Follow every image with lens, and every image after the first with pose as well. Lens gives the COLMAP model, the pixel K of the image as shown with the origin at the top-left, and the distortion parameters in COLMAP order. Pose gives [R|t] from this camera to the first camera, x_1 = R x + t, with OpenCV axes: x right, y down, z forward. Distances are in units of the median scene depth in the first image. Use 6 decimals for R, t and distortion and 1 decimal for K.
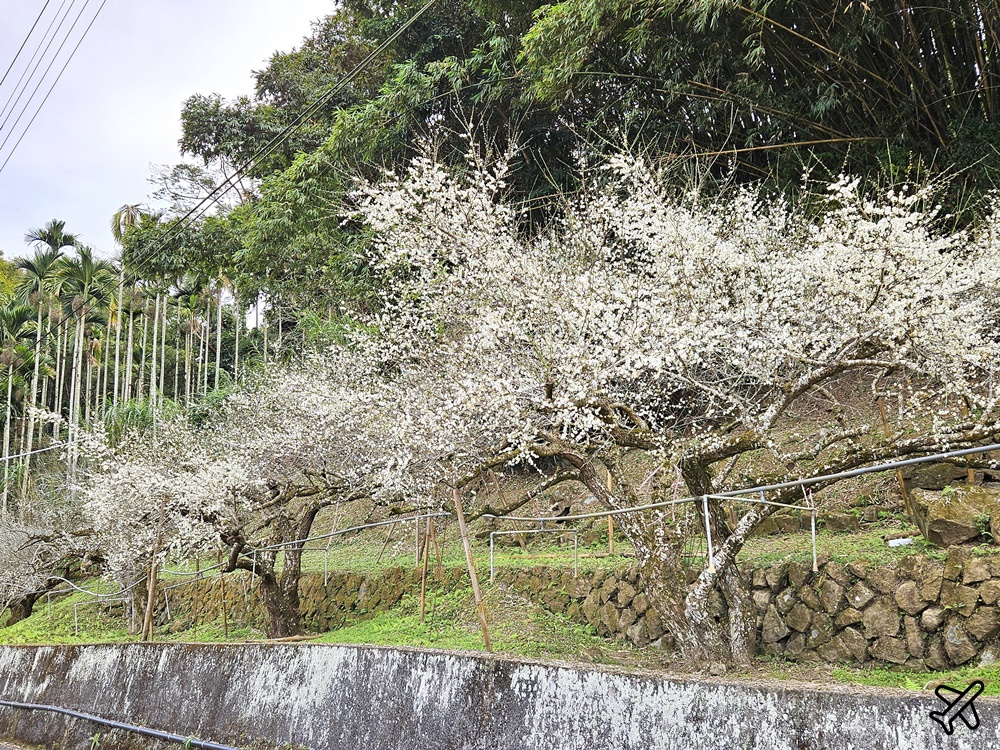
lens RADIAL K [[888.5, 0, 496.6], [0, 888.5, 383.7], [0, 0, 1]] dist [0.063047, -0.033459]
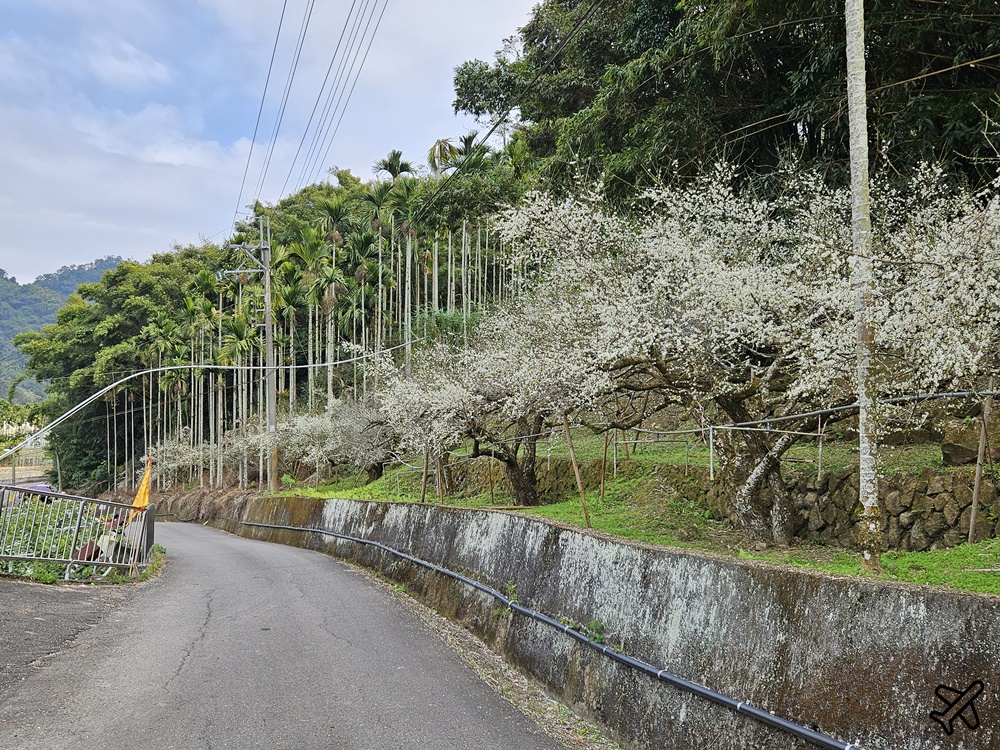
lens RADIAL K [[888.5, 0, 502.3], [0, 888.5, 375.1], [0, 0, 1]] dist [0.063047, -0.033459]
pose [[0.933335, 0.003520, -0.358990, 0.386875], [0.041301, 0.992260, 0.117107, -0.124639], [0.356624, -0.124127, 0.925965, -0.395358]]
